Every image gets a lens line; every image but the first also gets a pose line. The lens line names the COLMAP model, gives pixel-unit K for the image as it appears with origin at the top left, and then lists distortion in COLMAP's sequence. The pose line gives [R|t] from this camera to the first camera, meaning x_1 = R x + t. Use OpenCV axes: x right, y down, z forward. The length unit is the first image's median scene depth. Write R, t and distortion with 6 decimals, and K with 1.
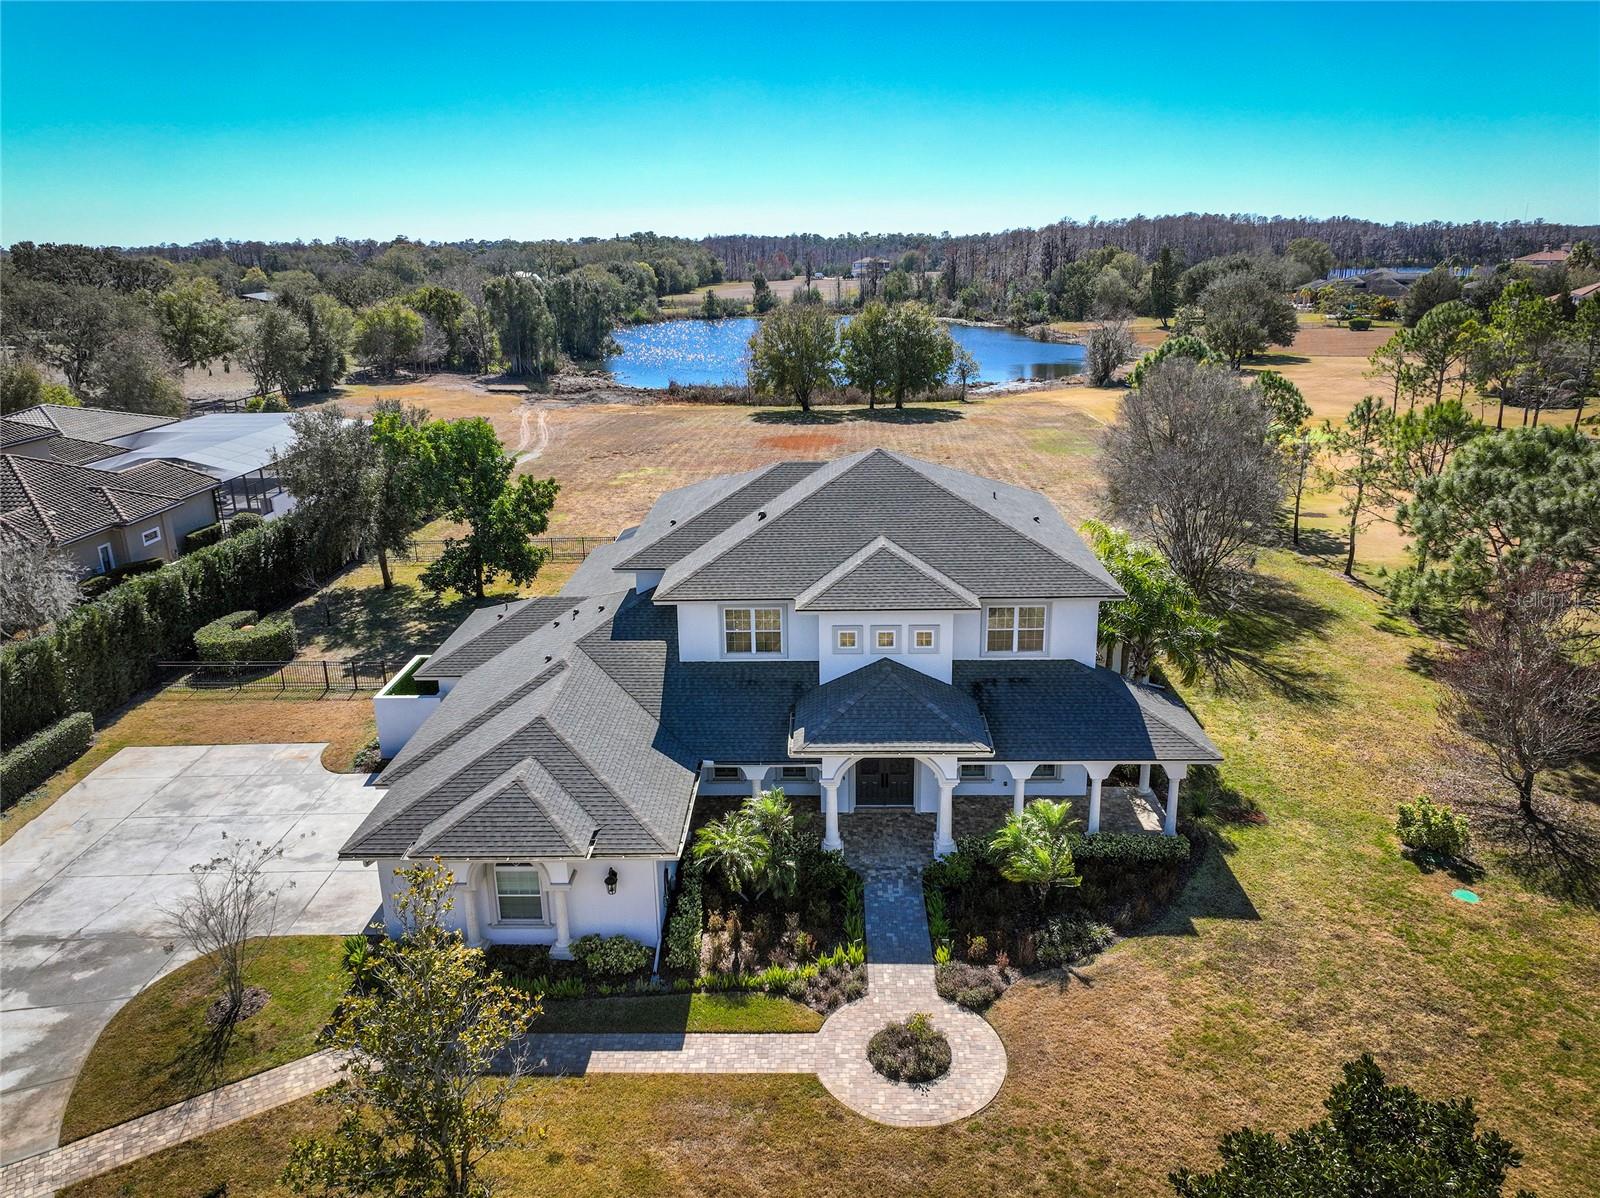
lens RADIAL K [[1130.1, 0, 800.0], [0, 1130.1, 599.0], [0, 0, 1]] dist [0.009082, 0.004127]
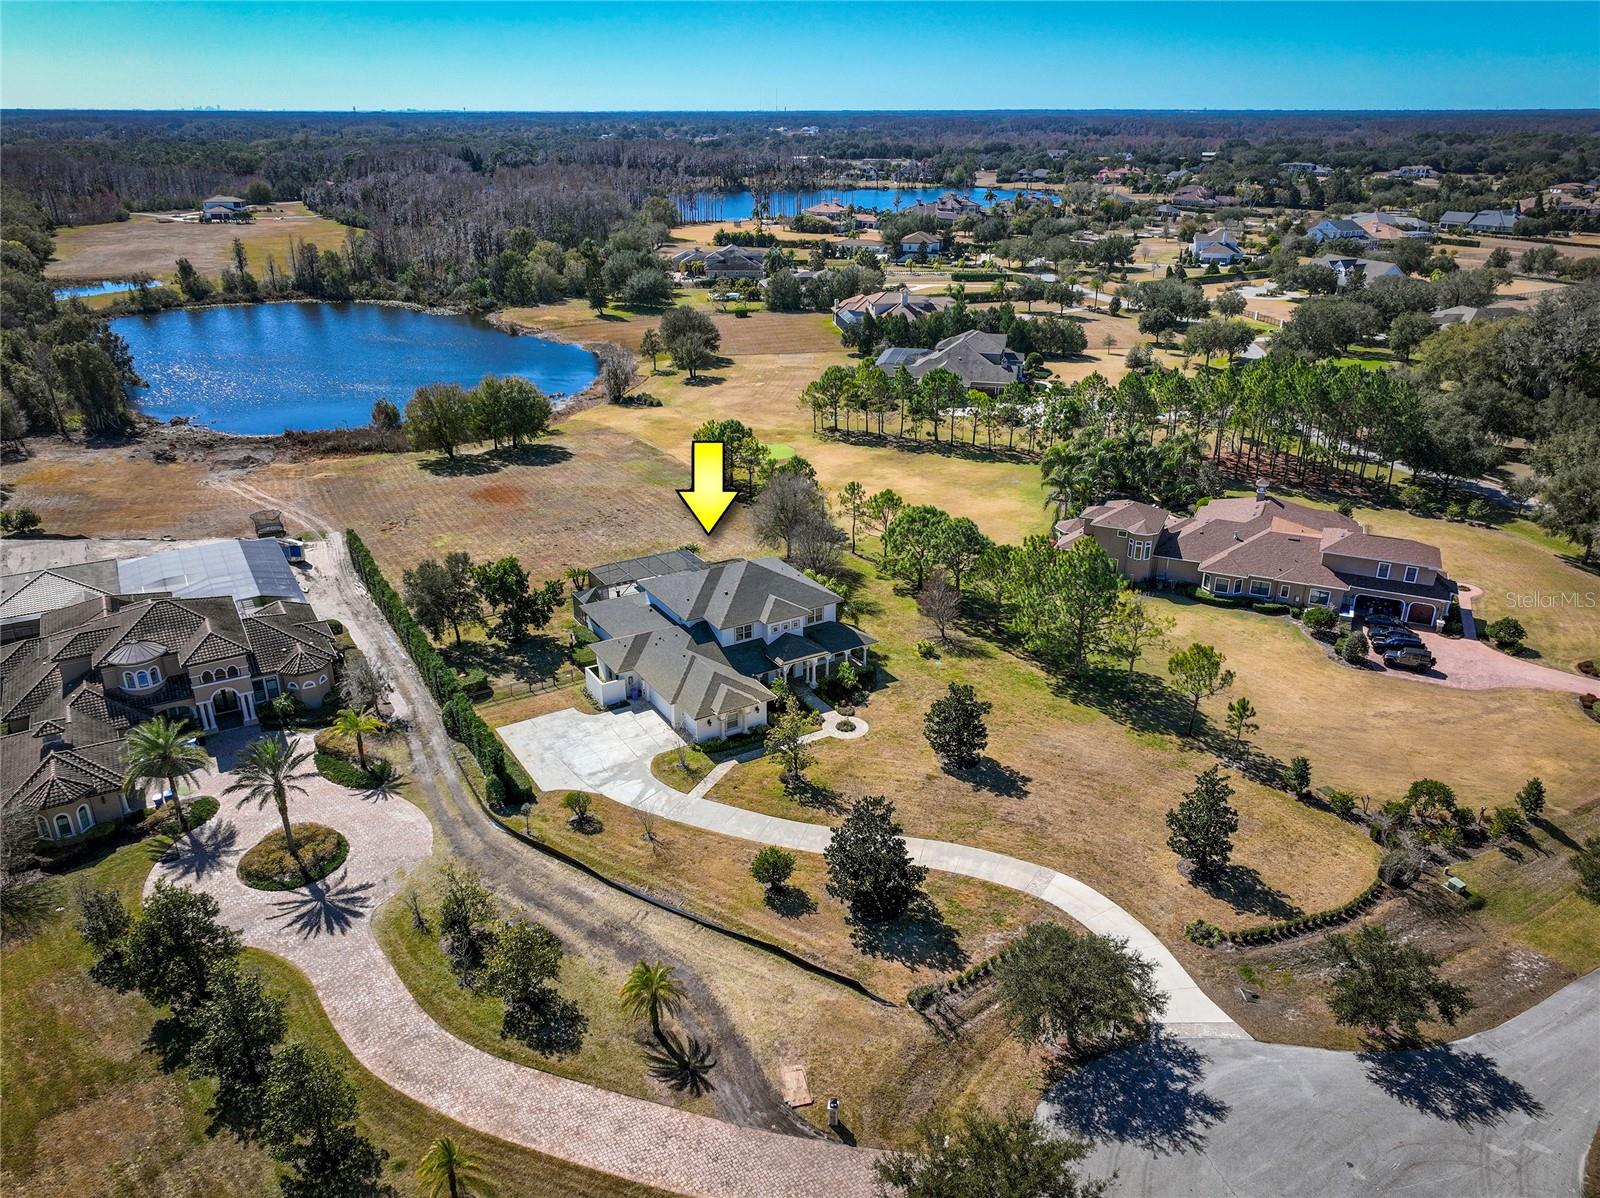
lens RADIAL K [[1150.9, 0, 800.0], [0, 1150.9, 599.0], [0, 0, 1]] dist [0.013493, 0.003224]
pose [[0.846252, -0.193724, 0.496314, -1.455370], [0.149230, 0.980450, 0.128247, -0.443306], [-0.511456, -0.034464, 0.858618, -1.791282]]
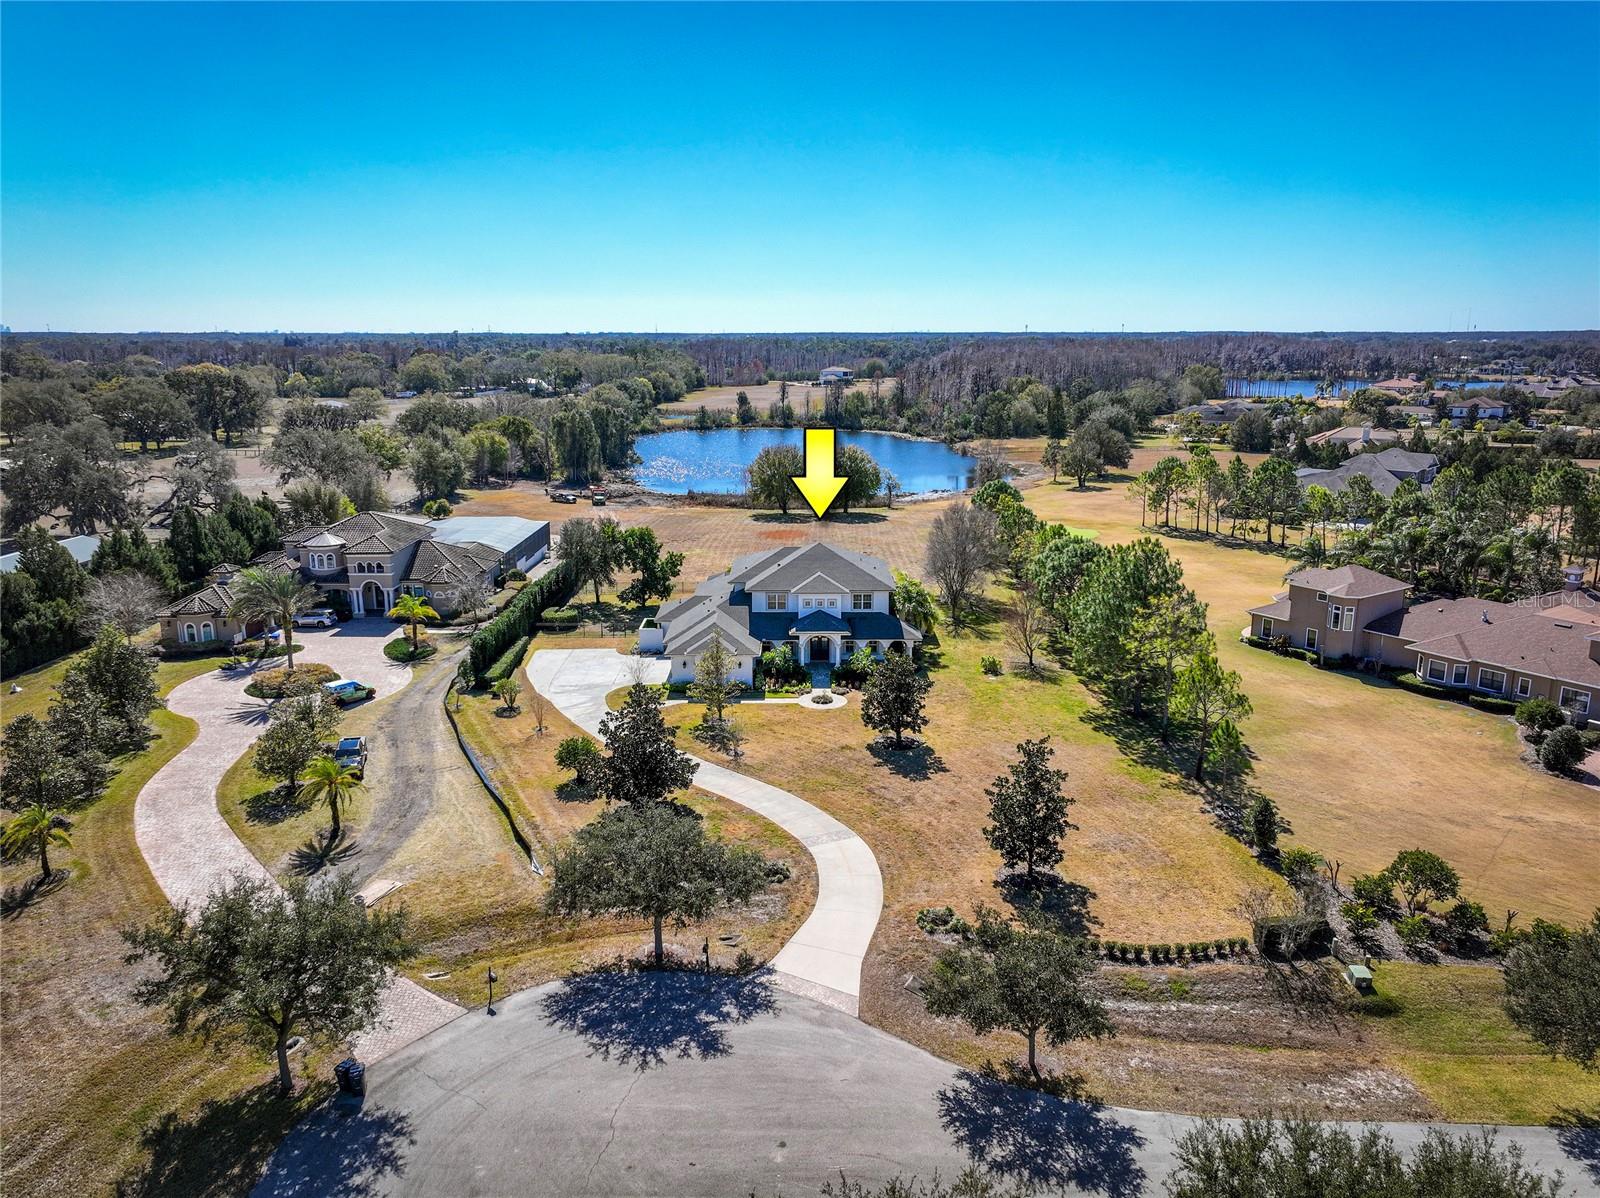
lens RADIAL K [[1130.1, 0, 800.0], [0, 1130.1, 599.0], [0, 0, 1]] dist [0.009082, 0.004127]
pose [[0.999573, 0.008838, 0.027849, -0.063388], [-0.006741, 0.997199, -0.074496, 0.244843], [-0.028429, 0.074276, 0.996832, -2.018743]]
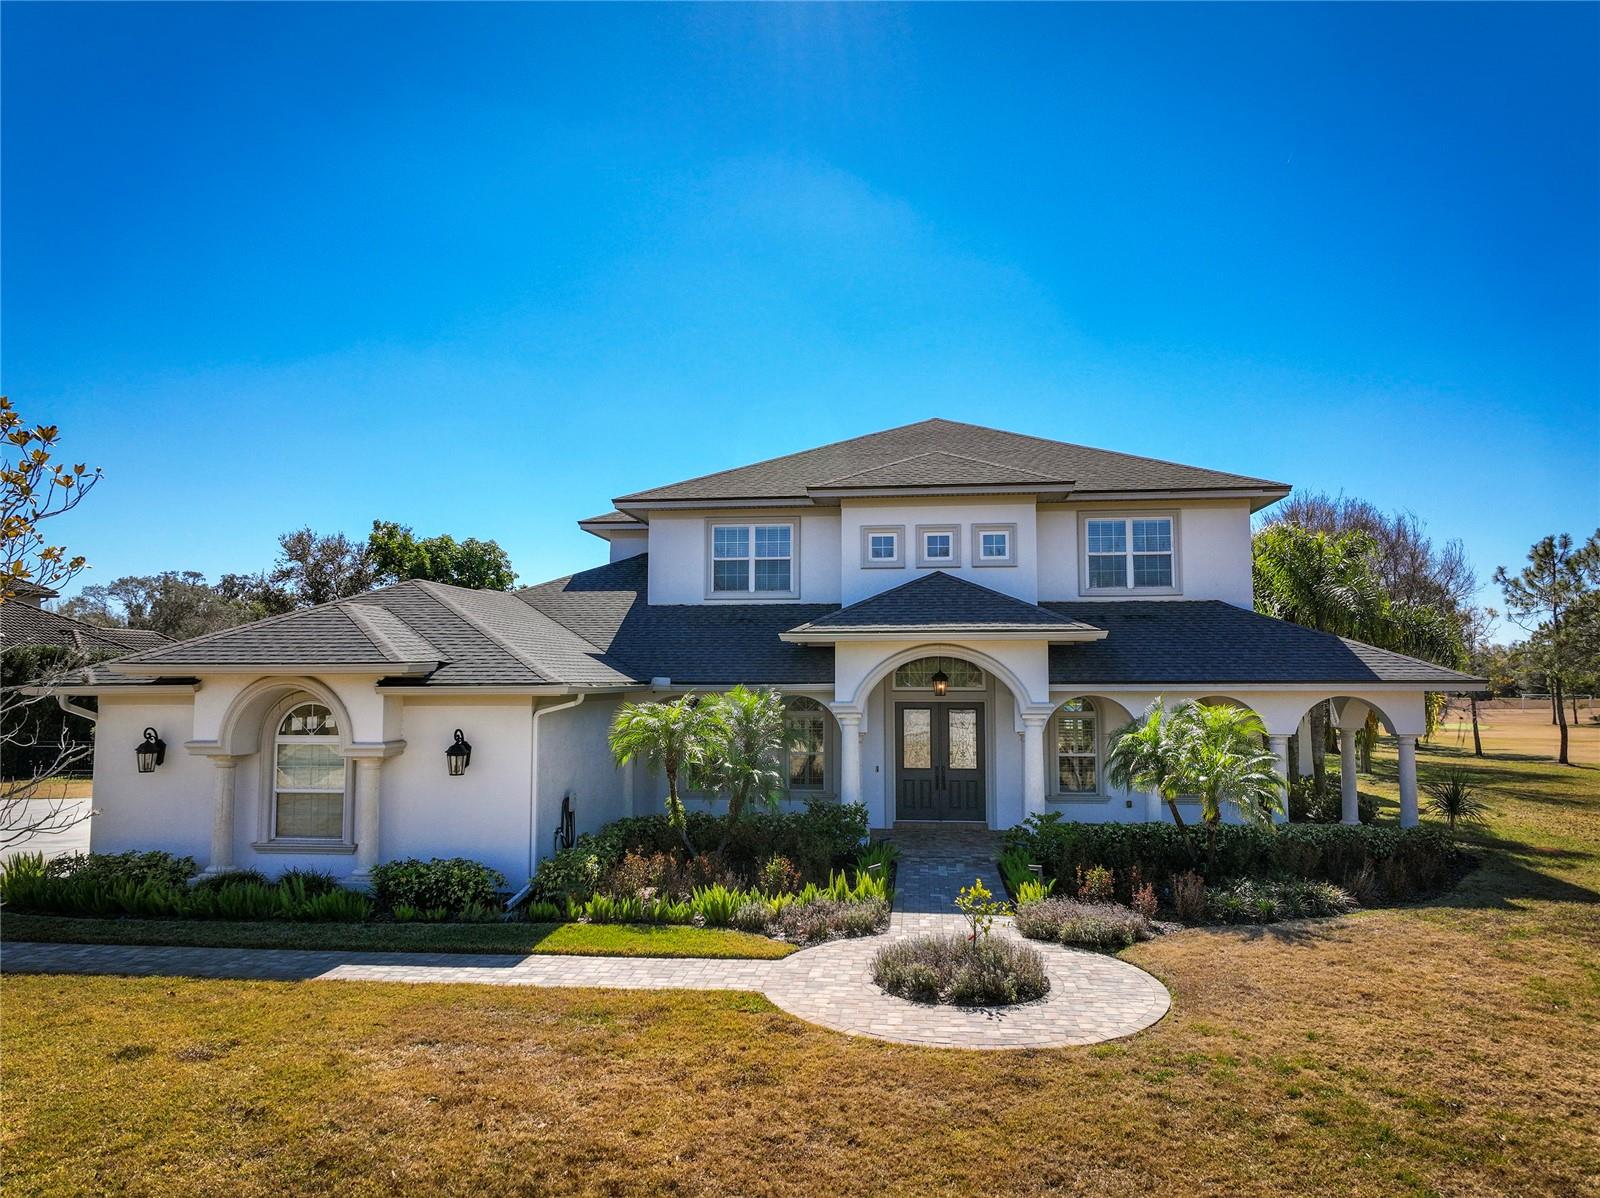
lens RADIAL K [[1130.1, 0, 800.0], [0, 1130.1, 599.0], [0, 0, 1]] dist [0.009082, 0.004127]
pose [[0.996476, 0.010378, -0.083239, 0.047411], [-0.039840, 0.931809, -0.360755, 0.303232], [0.073819, 0.362800, 0.928939, 0.347803]]
